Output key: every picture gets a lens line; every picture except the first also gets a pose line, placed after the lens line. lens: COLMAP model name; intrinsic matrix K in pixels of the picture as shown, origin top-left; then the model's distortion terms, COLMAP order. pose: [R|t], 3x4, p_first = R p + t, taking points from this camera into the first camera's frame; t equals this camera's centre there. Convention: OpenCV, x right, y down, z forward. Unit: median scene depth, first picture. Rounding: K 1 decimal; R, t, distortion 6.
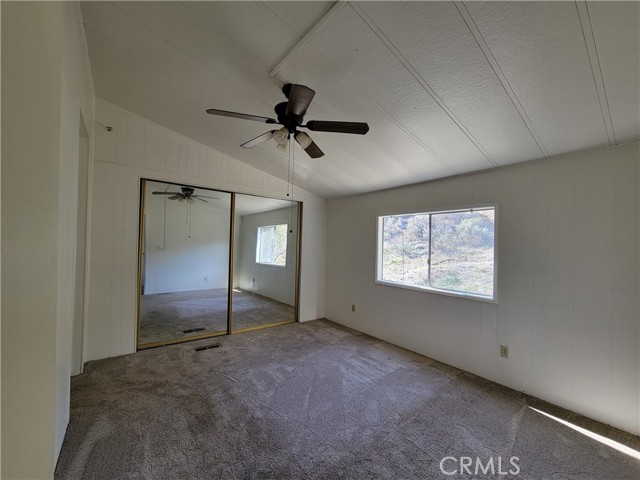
lens RADIAL K [[259.2, 0, 316.5], [0, 259.2, 242.0], [0, 0, 1]] dist [-0.002155, -0.000911]
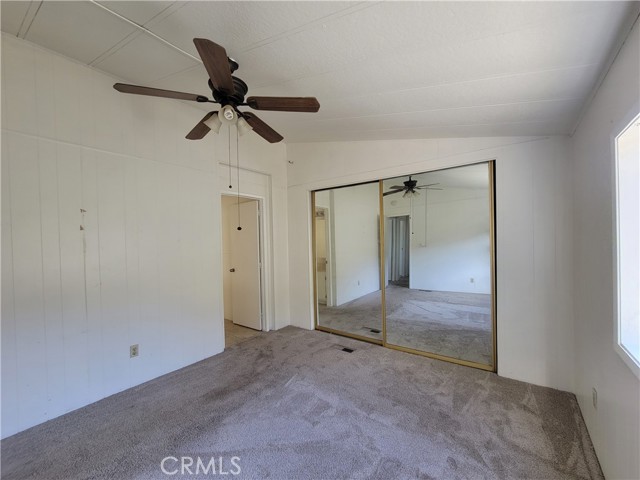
lens RADIAL K [[259.2, 0, 318.7], [0, 259.2, 243.1], [0, 0, 1]] dist [-0.002155, -0.000911]
pose [[0.291512, -0.014287, -0.956460, 0.469414], [0.042915, 0.999077, -0.001844, 0.005559], [0.955604, -0.040509, 0.291856, 0.602255]]
